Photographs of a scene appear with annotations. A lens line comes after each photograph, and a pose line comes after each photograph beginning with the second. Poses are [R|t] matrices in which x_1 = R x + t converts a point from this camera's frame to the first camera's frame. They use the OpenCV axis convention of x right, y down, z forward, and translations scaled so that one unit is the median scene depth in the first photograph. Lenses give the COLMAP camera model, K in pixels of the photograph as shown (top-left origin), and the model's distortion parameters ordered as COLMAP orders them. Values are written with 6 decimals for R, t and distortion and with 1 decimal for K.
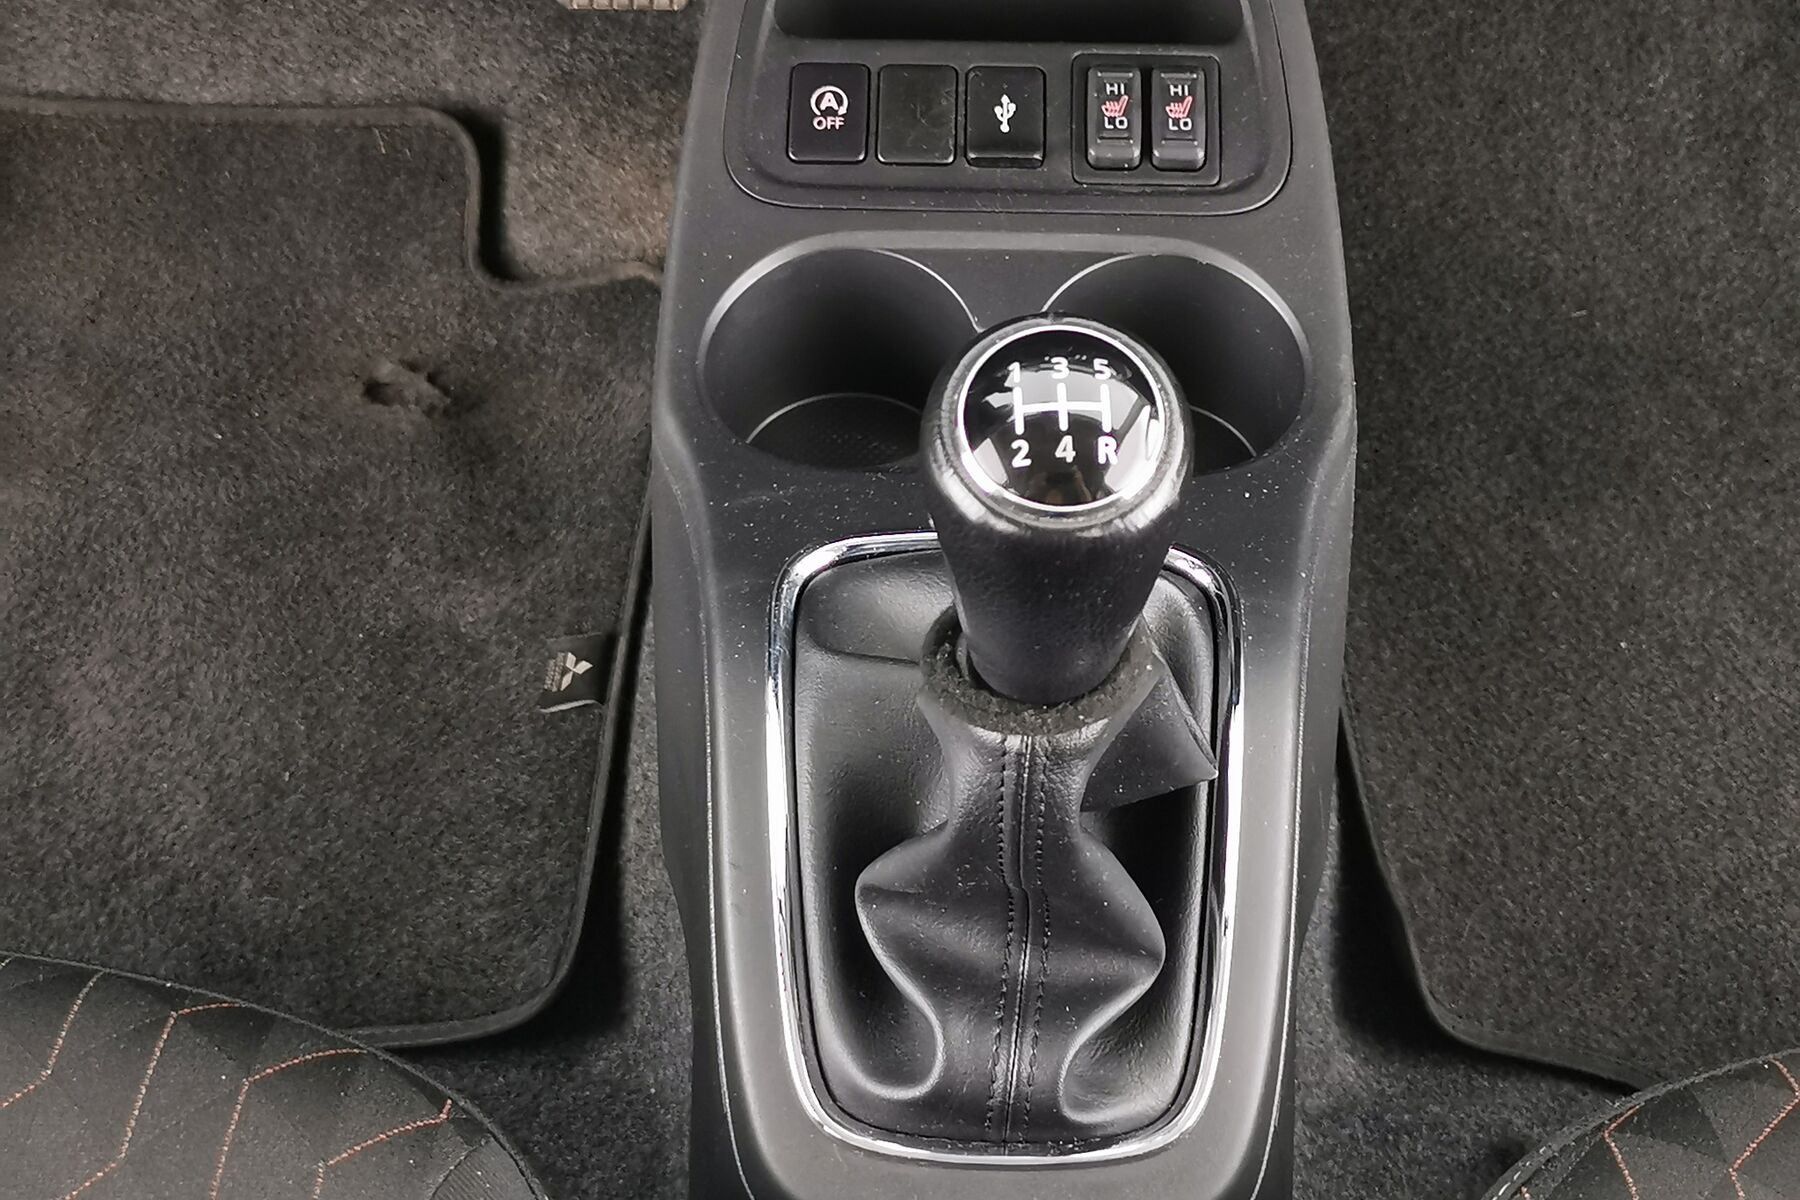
lens RADIAL K [[2503.2, 0, 921.9], [0, 2503.2, 600.1], [0, 0, 1]] dist [0.020797, 0.000000]
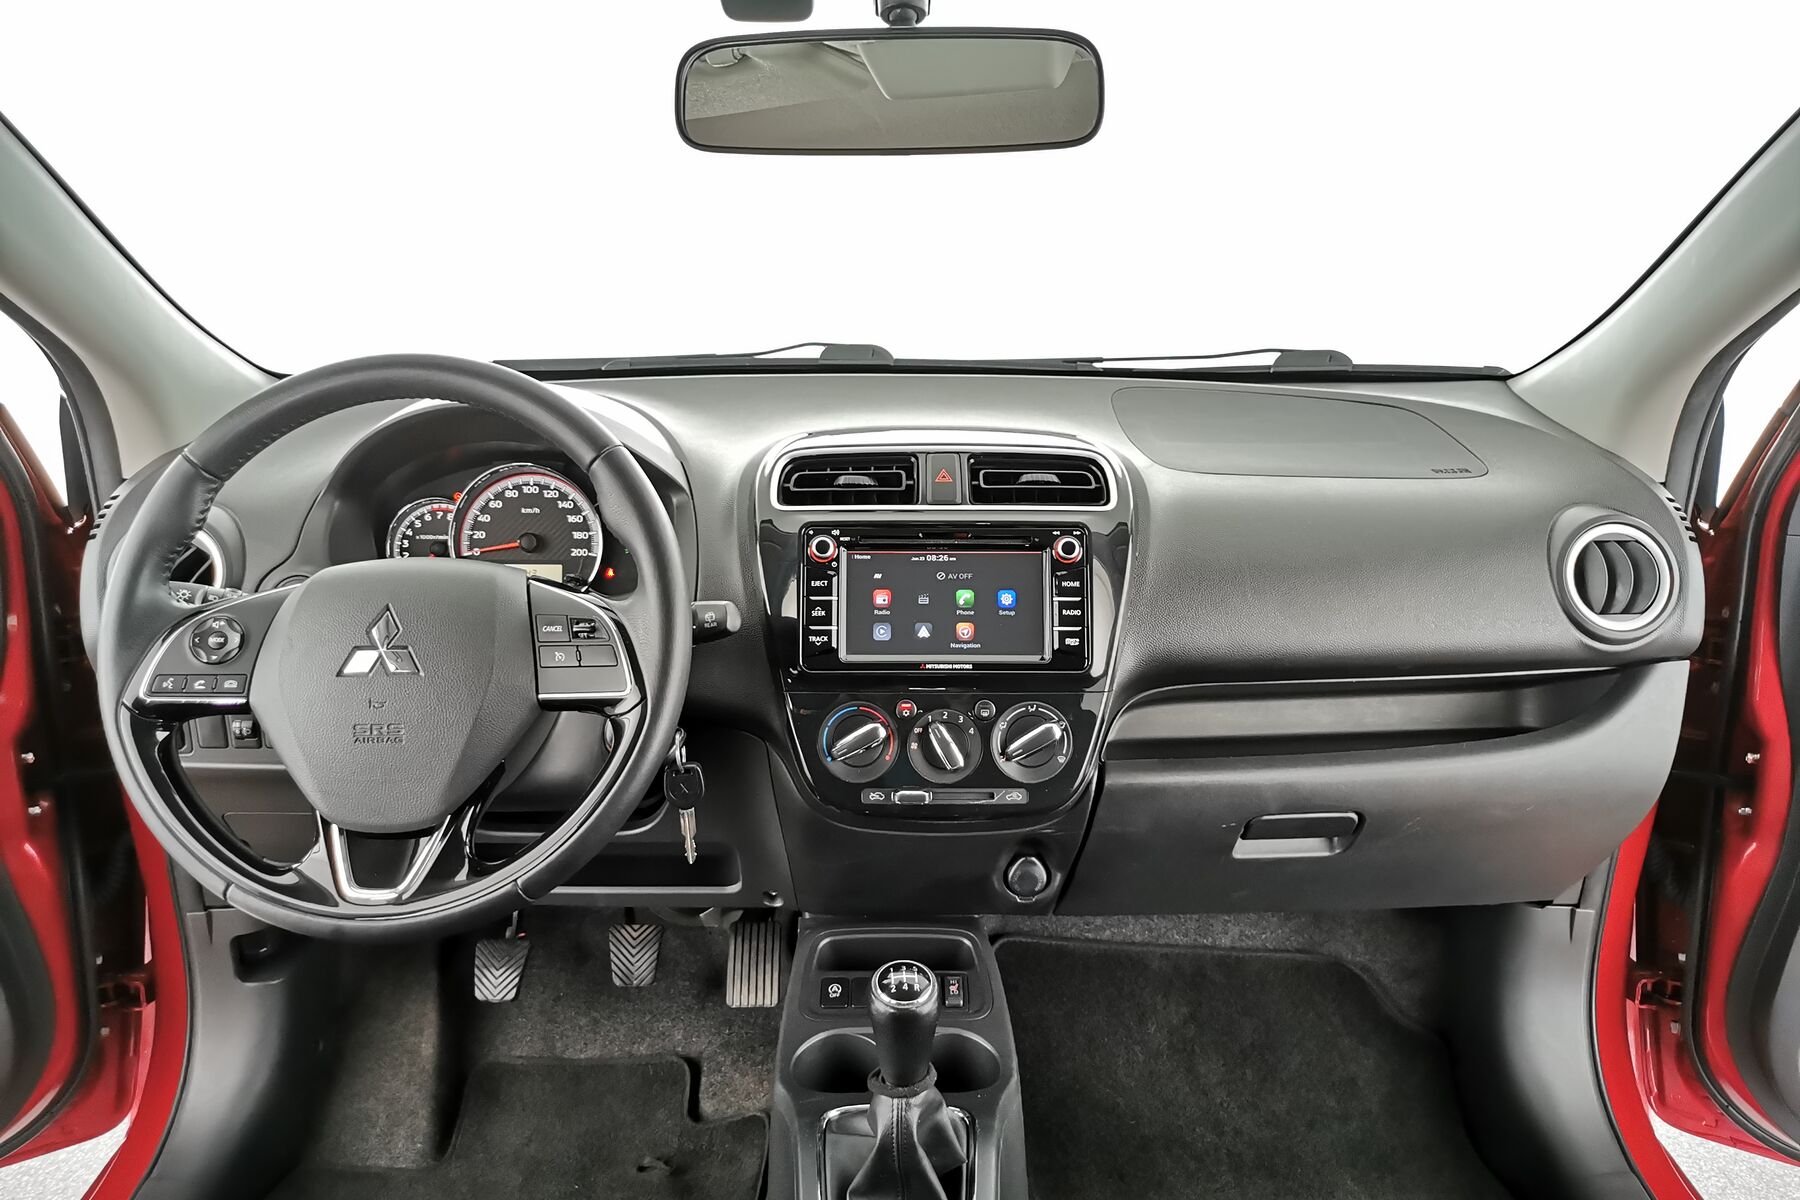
lens RADIAL K [[1398.7, 0, 904.1], [0, 1398.7, 600.0], [0, 0, 1]] dist [0.029602, -0.024614]
pose [[0.999445, -0.013367, 0.030509, 0.000011], [0.029144, 0.794423, -0.606665, 0.312285], [-0.016128, 0.607217, 0.794372, -0.415937]]
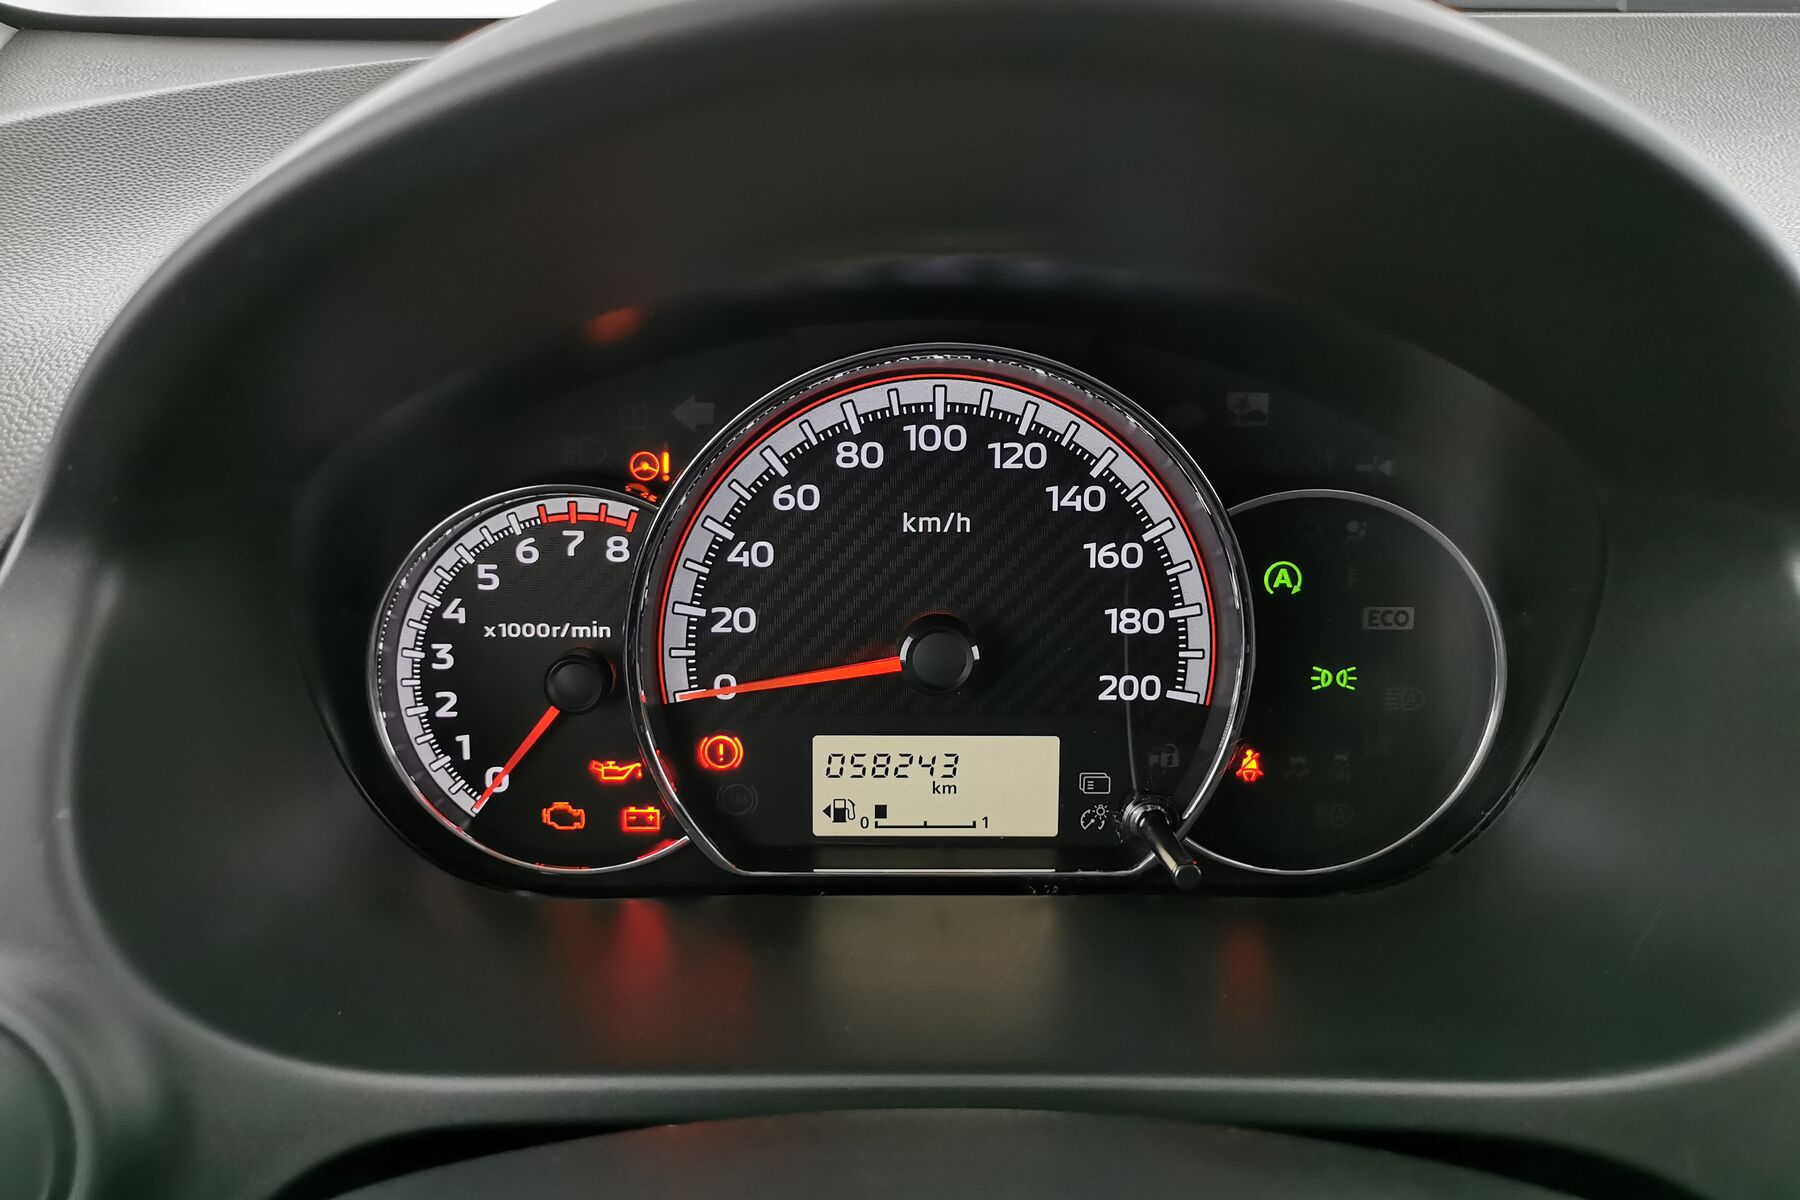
lens RADIAL K [[1398.7, 0, 888.0], [0, 1398.7, 599.9], [0, 0, 1]] dist [0.029602, -0.024614]
pose [[0.999101, -0.022279, 0.036073, -0.285918], [0.035997, 0.895256, -0.444095, -0.301496], [-0.022400, 0.444994, 0.895253, 0.198979]]
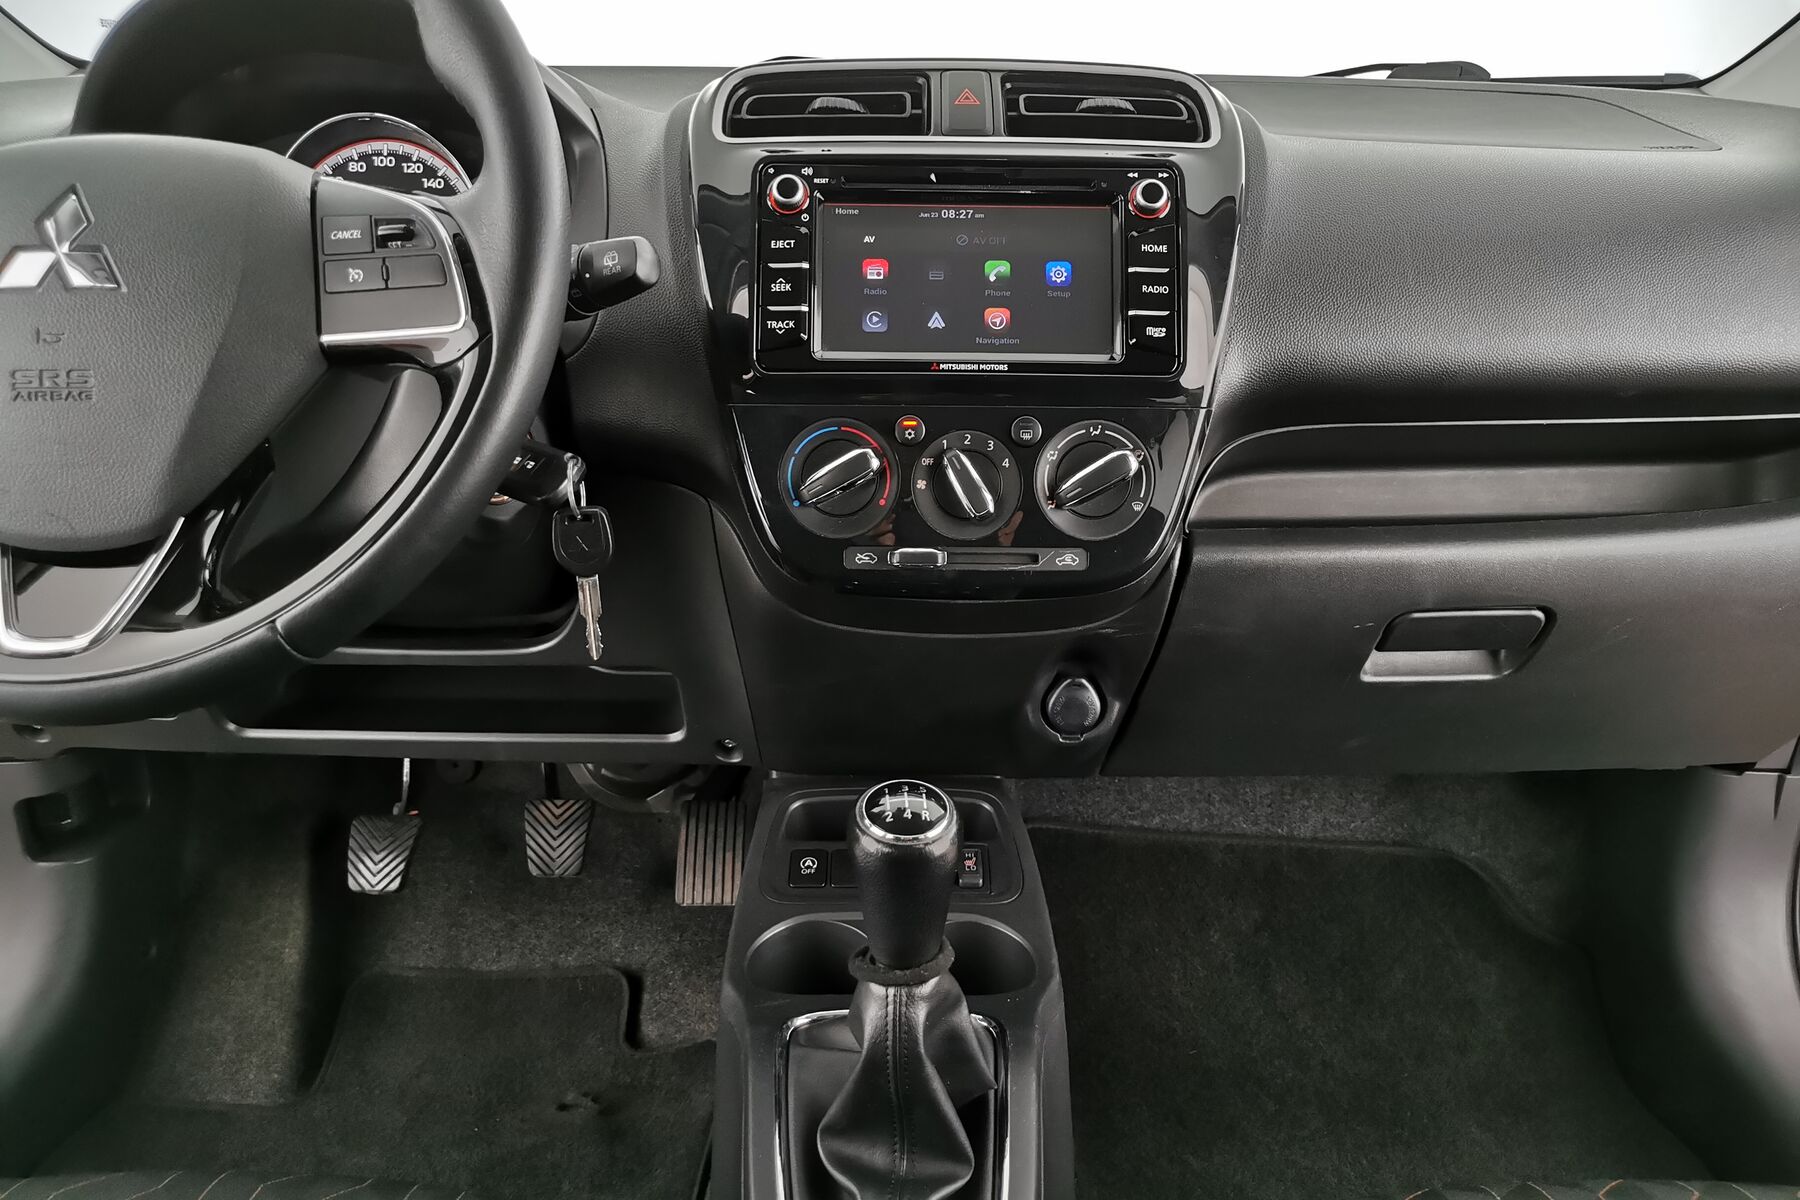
lens RADIAL K [[1398.7, 0, 901.4], [0, 1398.7, 602.5], [0, 0, 1]] dist [0.029602, -0.024614]
pose [[0.999457, -0.008016, 0.031951, 0.004384], [0.025193, 0.810914, -0.584623, 0.233366], [-0.021224, 0.585111, 0.810676, -0.080707]]
